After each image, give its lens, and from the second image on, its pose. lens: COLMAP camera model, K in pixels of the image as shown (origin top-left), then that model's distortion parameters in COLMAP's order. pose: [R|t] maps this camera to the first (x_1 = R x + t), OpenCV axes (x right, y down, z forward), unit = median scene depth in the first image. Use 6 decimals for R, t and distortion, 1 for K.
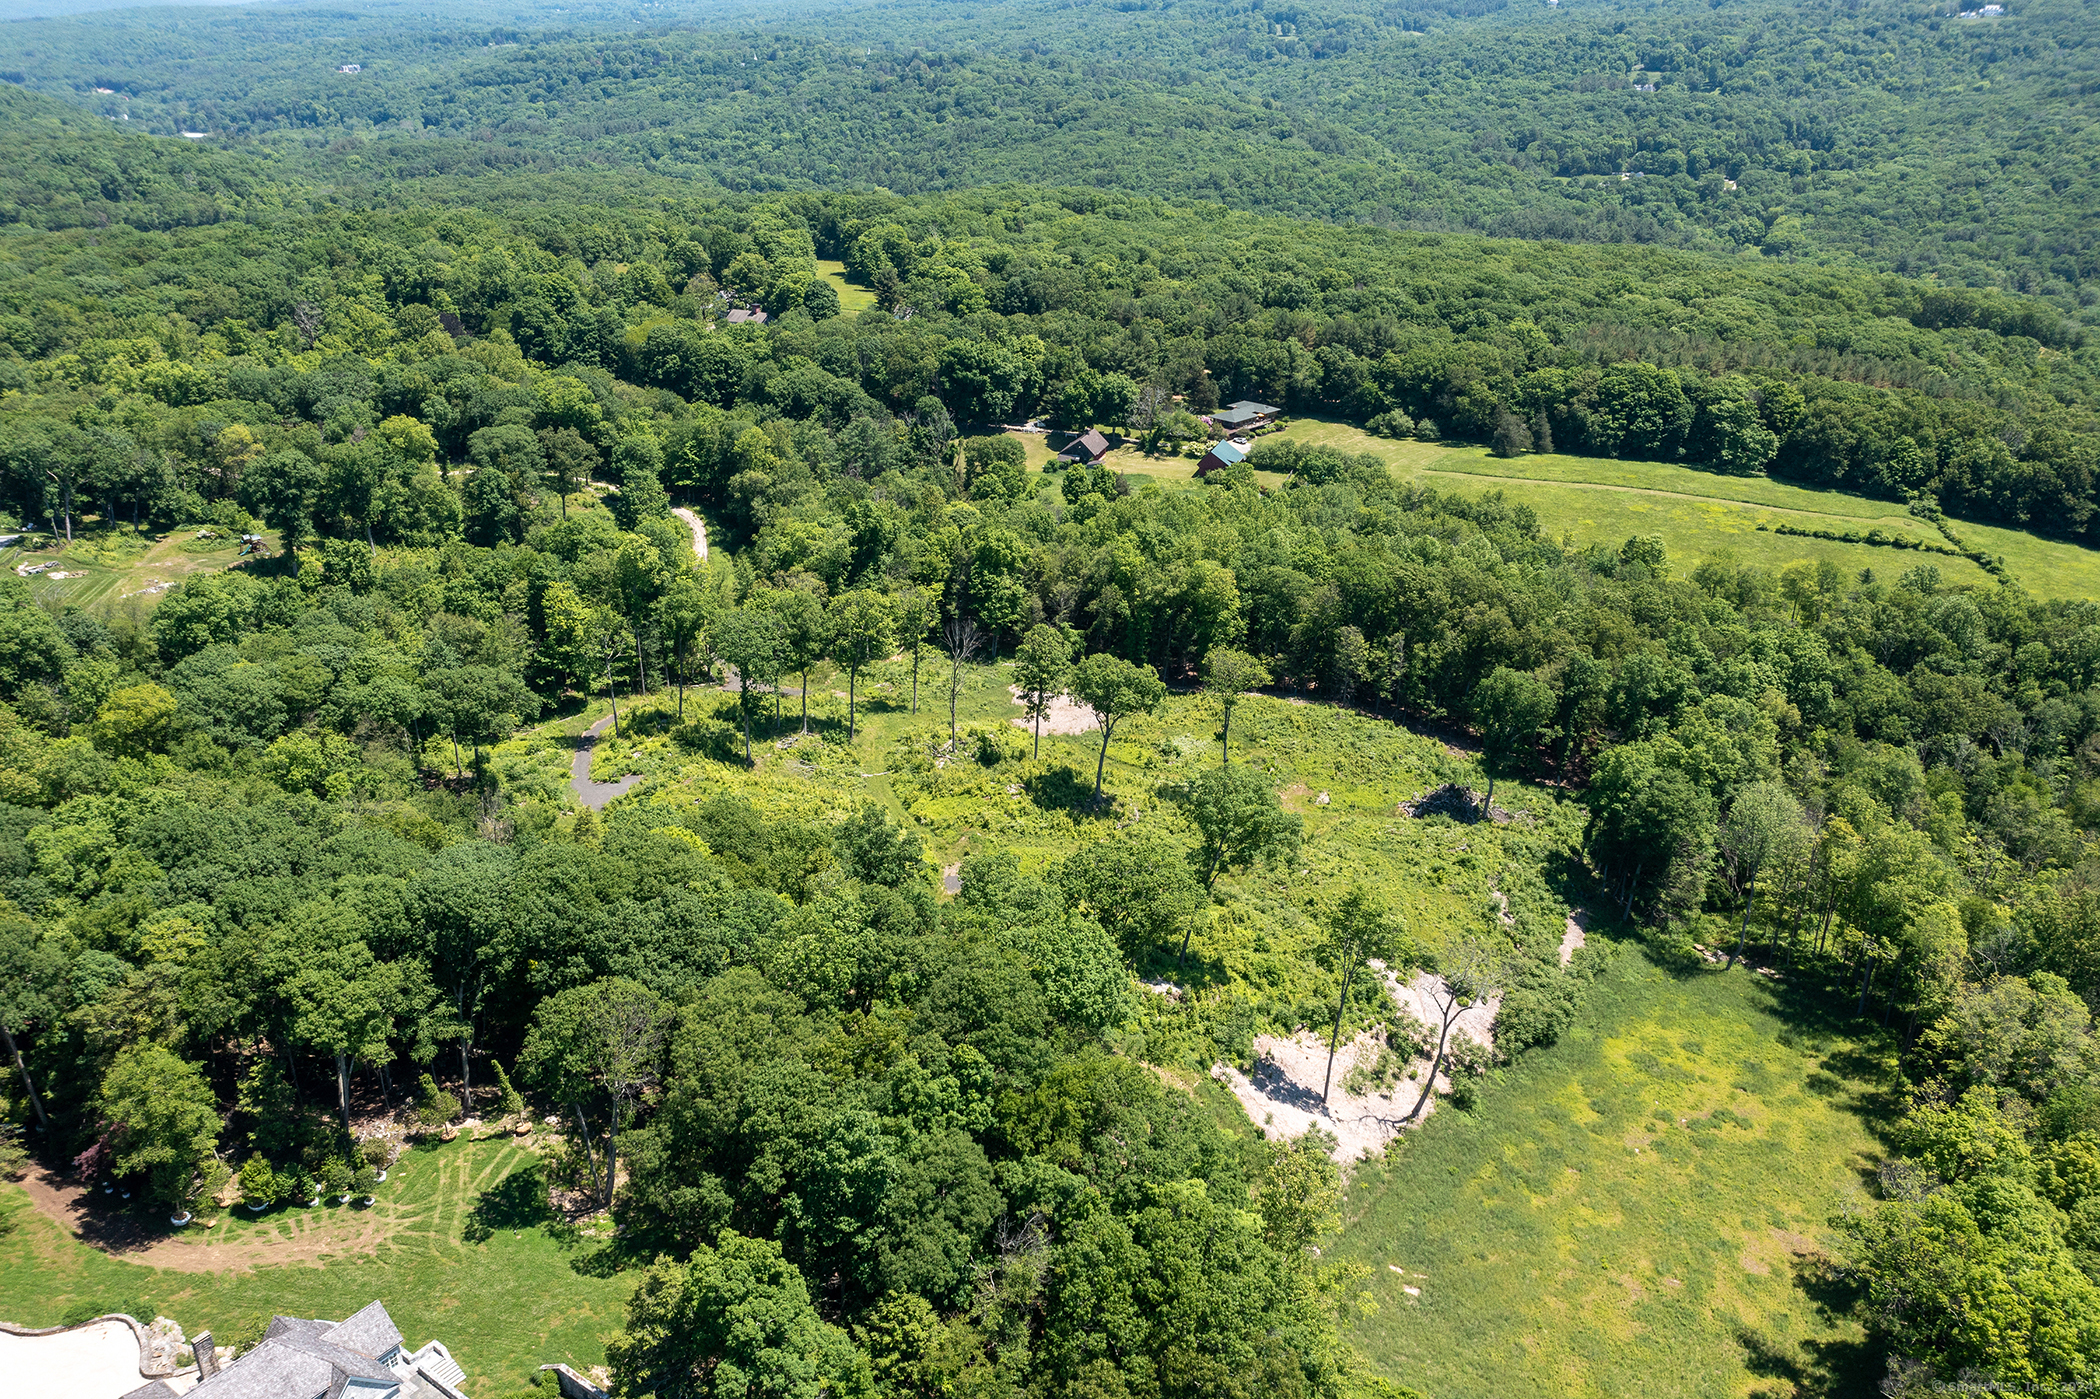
lens RADIAL K [[1661.6, 0, 1050.0], [0, 1661.6, 699.5], [0, 0, 1]] dist [-0.000436, 0.005650]
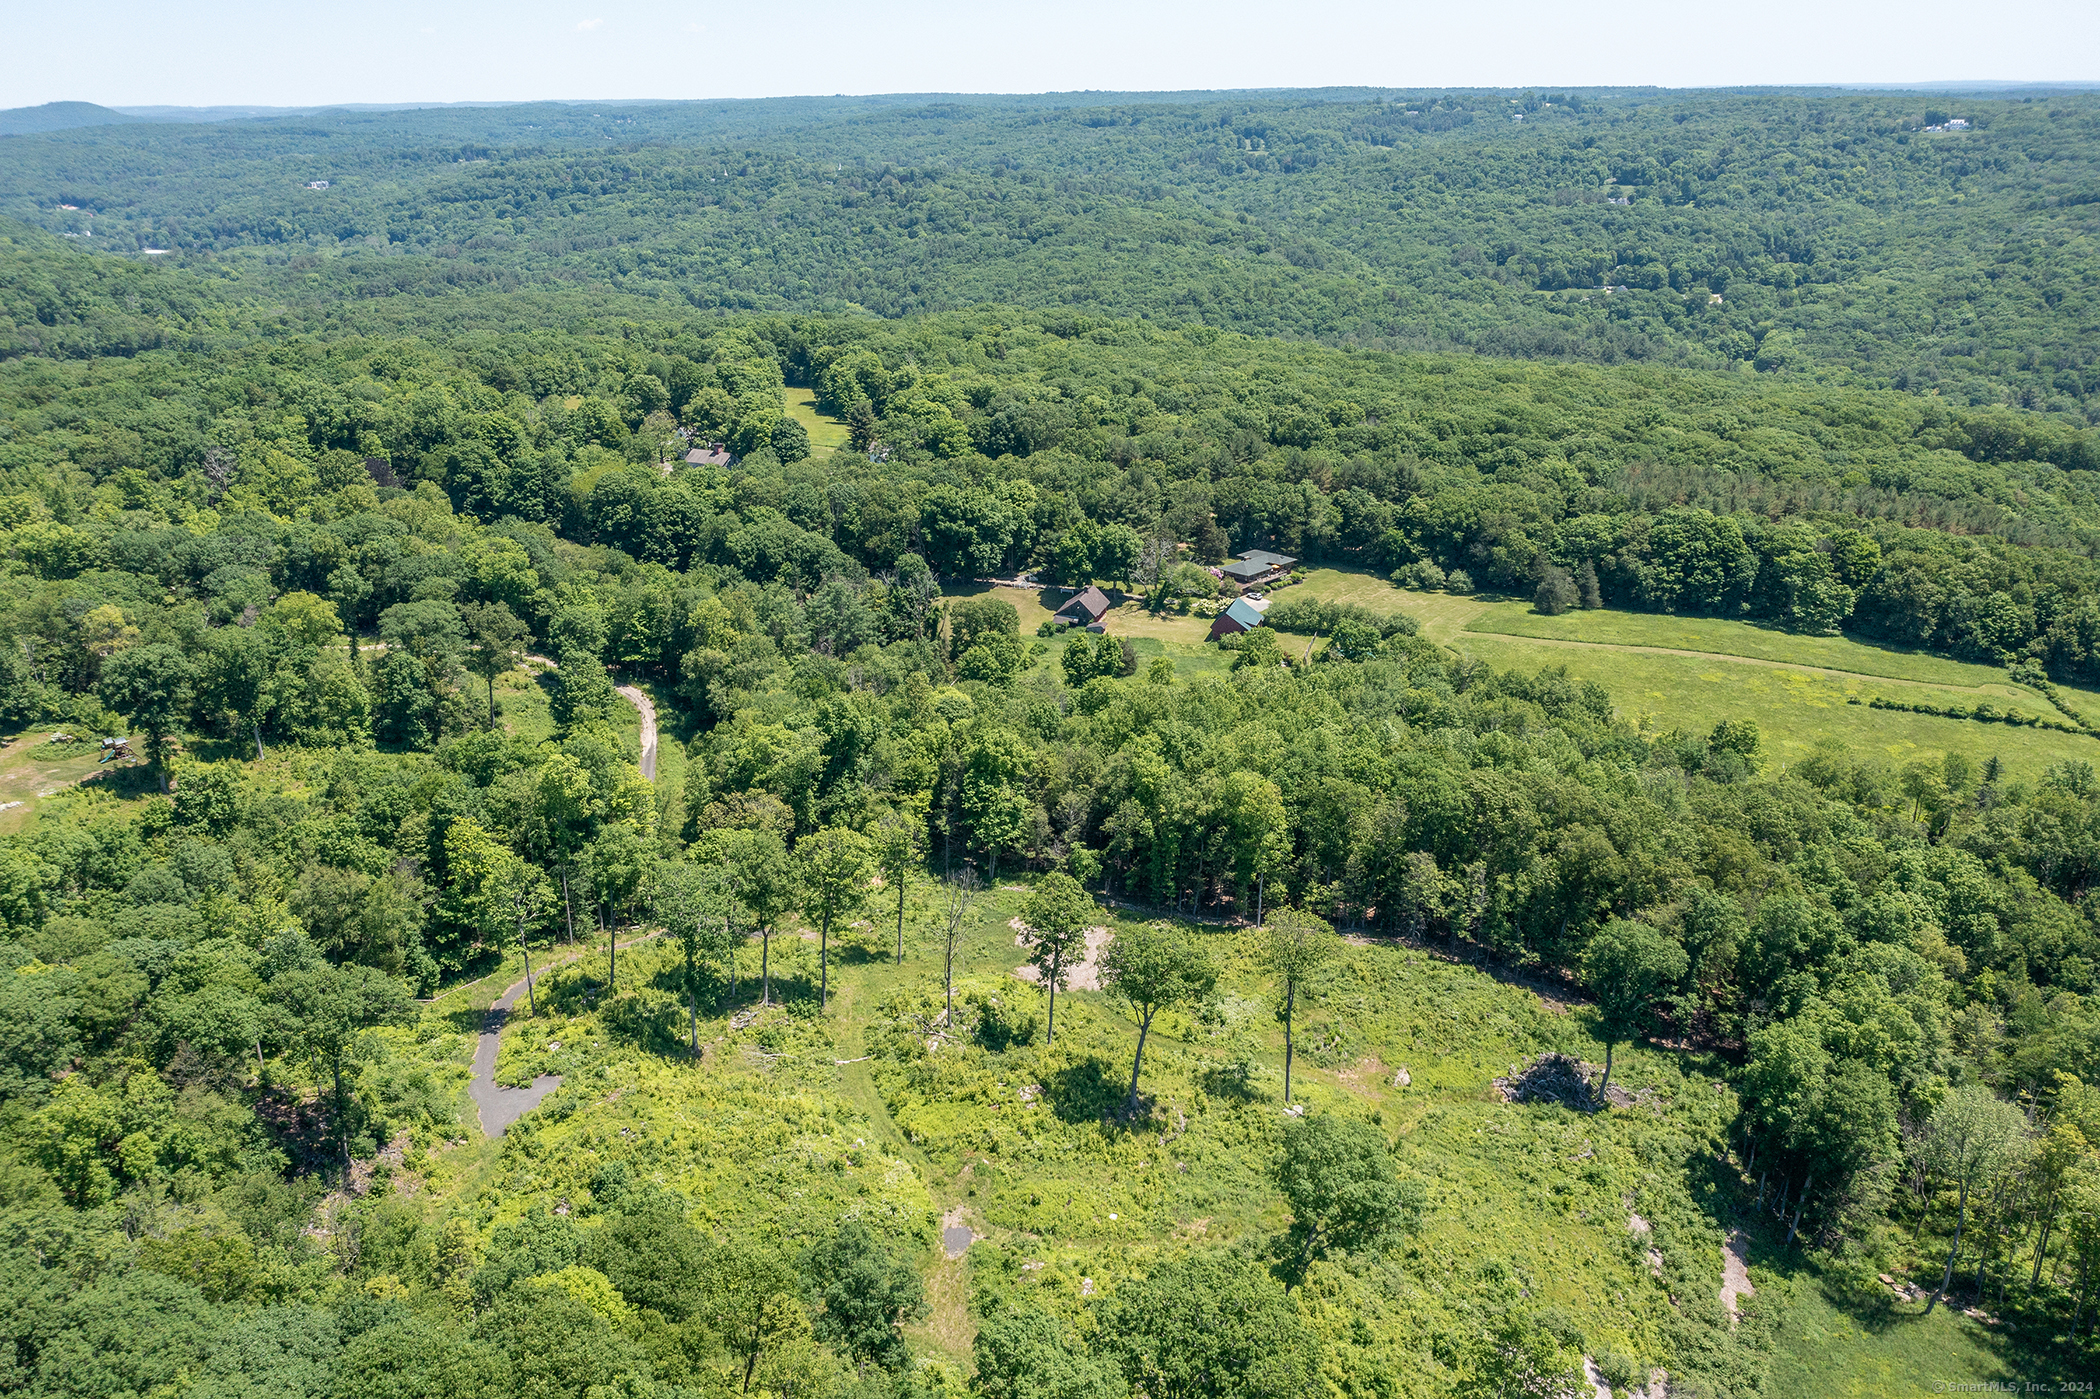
lens RADIAL K [[1661.6, 0, 1050.0], [0, 1661.6, 699.5], [0, 0, 1]] dist [-0.000436, 0.005650]
pose [[0.999818, -0.008290, 0.017188, -0.012866], [0.009314, 0.998133, -0.060365, -0.047536], [-0.016655, 0.060514, 0.998028, 0.107702]]
